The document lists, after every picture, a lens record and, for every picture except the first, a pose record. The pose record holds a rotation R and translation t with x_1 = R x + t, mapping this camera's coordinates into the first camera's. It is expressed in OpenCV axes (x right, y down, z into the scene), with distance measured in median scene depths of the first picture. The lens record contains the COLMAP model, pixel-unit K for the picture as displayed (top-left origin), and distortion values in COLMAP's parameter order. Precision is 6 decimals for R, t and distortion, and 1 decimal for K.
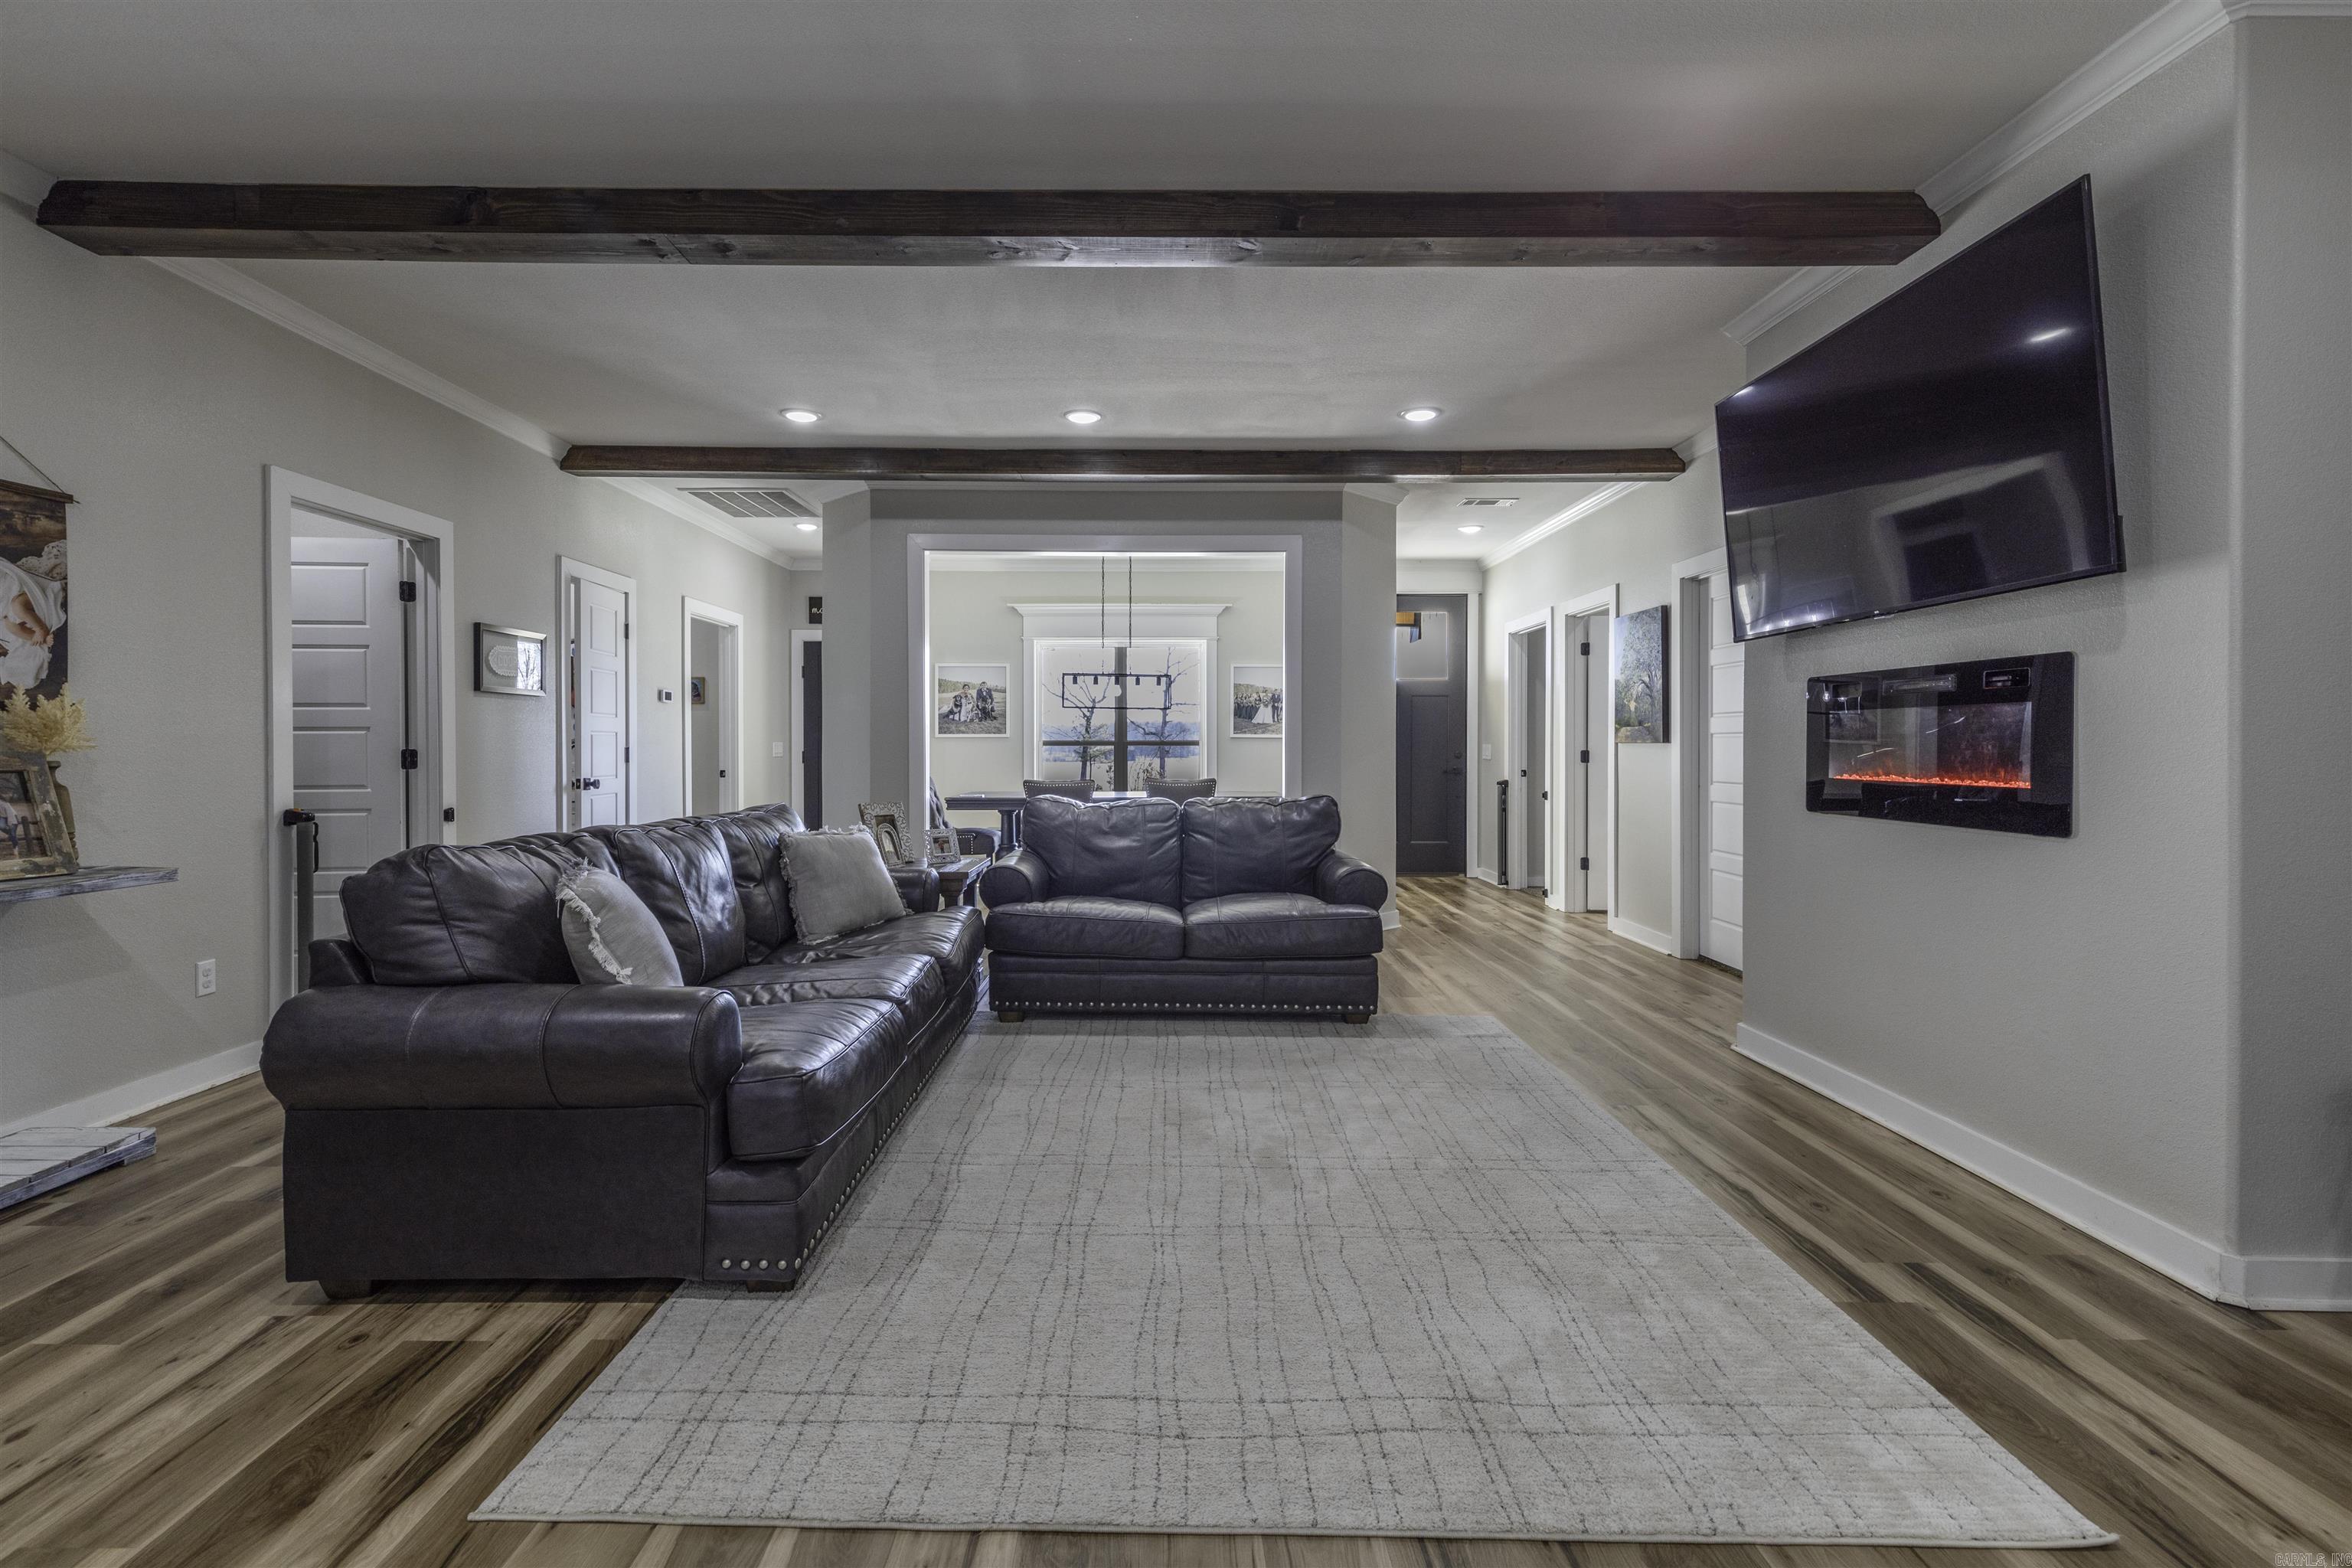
lens RADIAL K [[1078.1, 0, 1163.8], [0, 1078.1, 762.6], [0, 0, 1]] dist [0.002820, 0.000158]
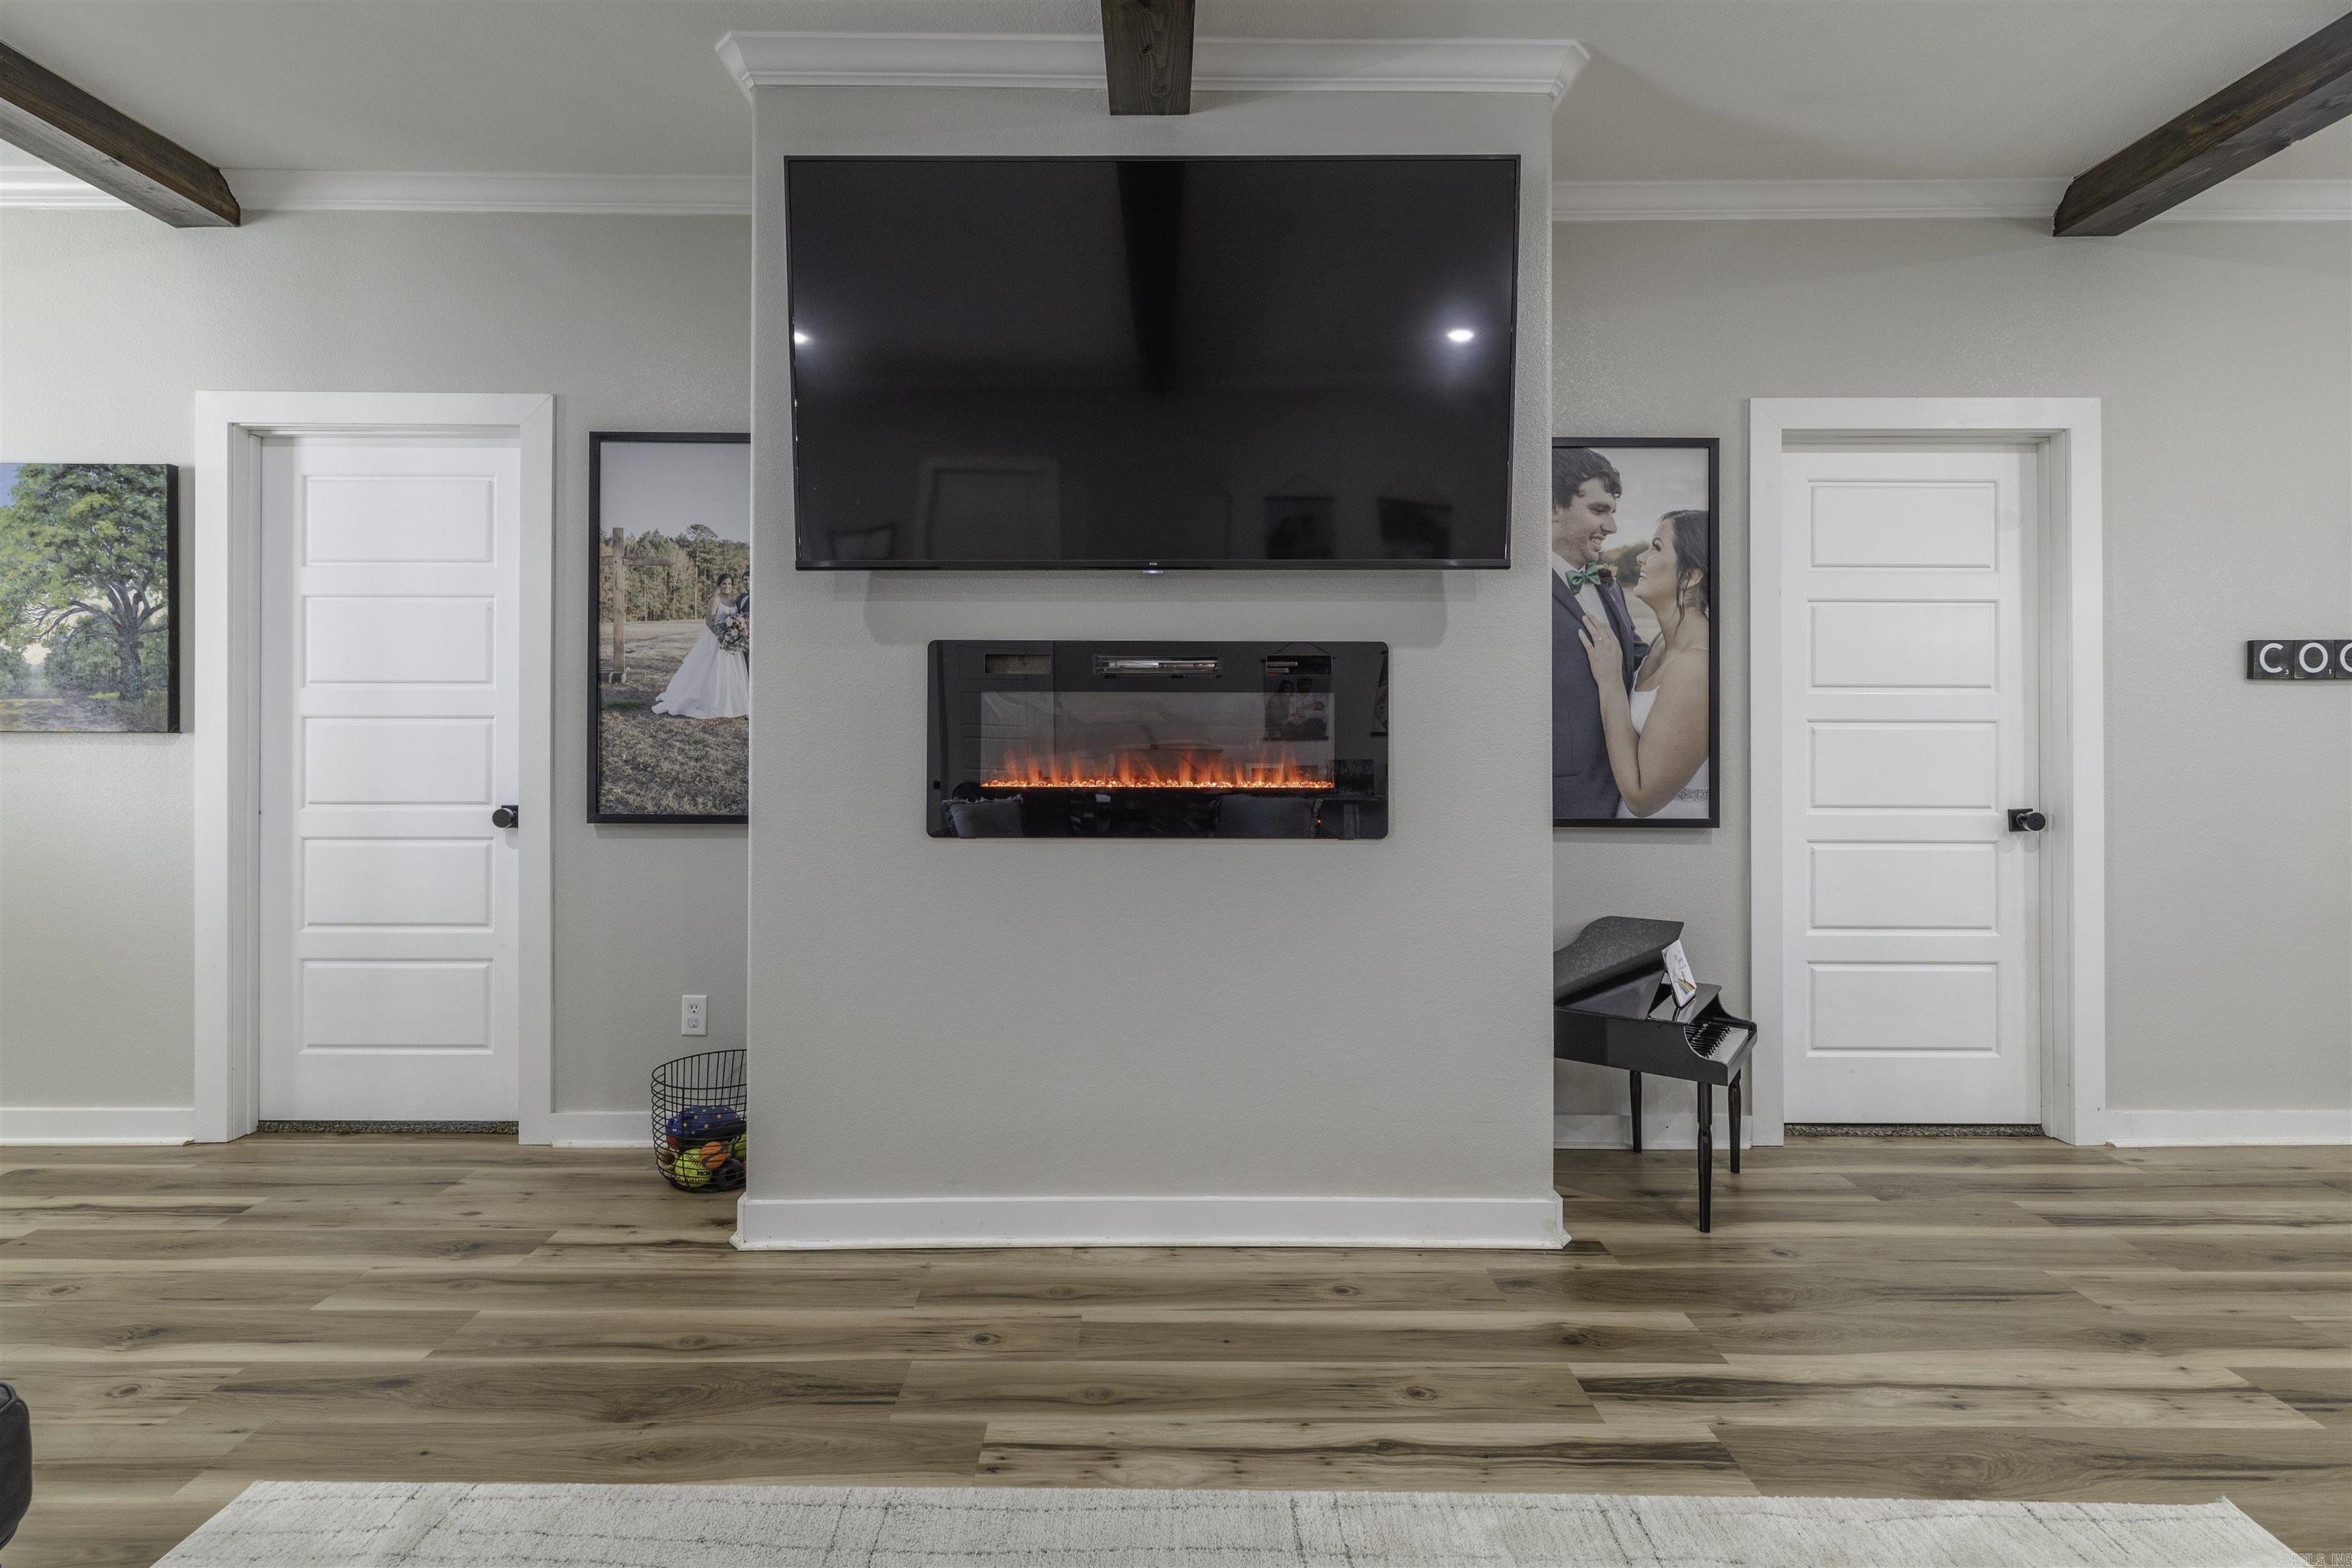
lens RADIAL K [[1073.1, 0, 1160.2], [0, 1073.1, 729.4], [0, 0, 1]] dist [0.008160, -0.000799]
pose [[0.003775, 0.004507, 0.999983, -0.061360], [0.015016, 0.999877, -0.004564, -0.014420], [-0.999880, 0.015033, 0.003707, 0.692732]]
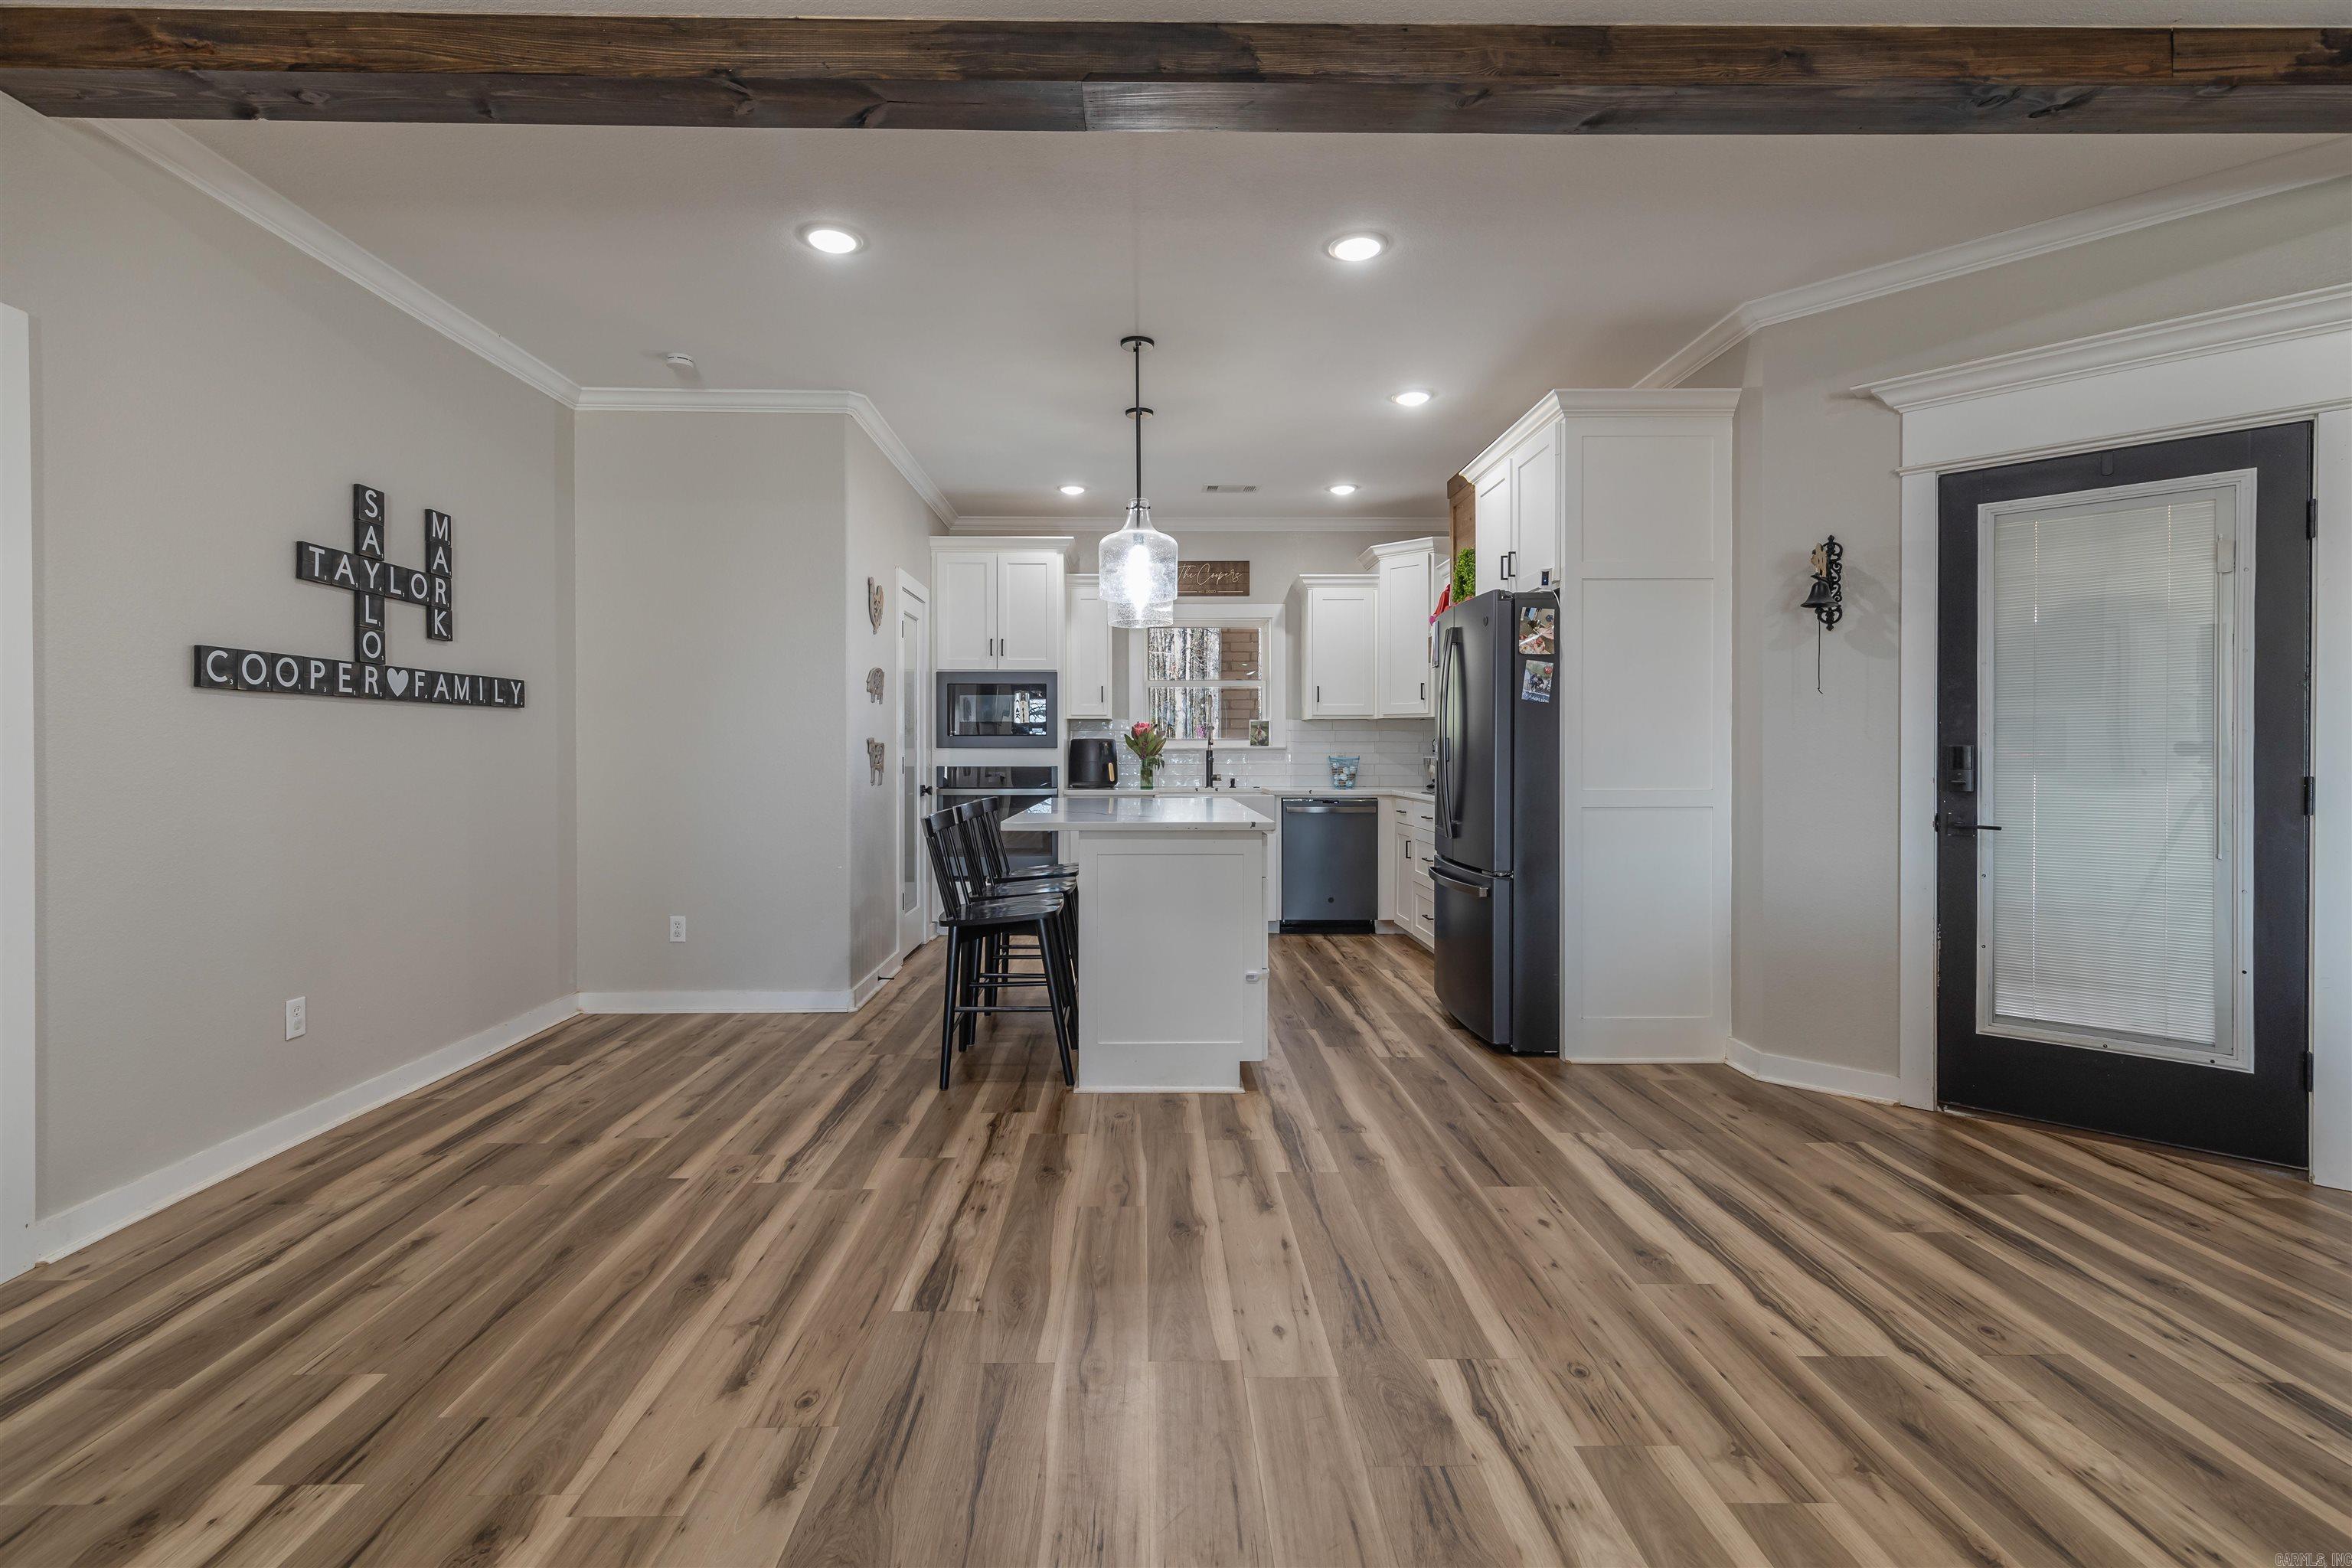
lens RADIAL K [[1072.6, 0, 1153.3], [0, 1072.6, 759.3], [0, 0, 1]] dist [0.001928, 0.000621]
pose [[-0.999974, -0.001826, -0.006939, 0.072051], [-0.001971, 0.999780, 0.020901, -0.011057], [0.006900, 0.020914, -0.999757, 0.636092]]
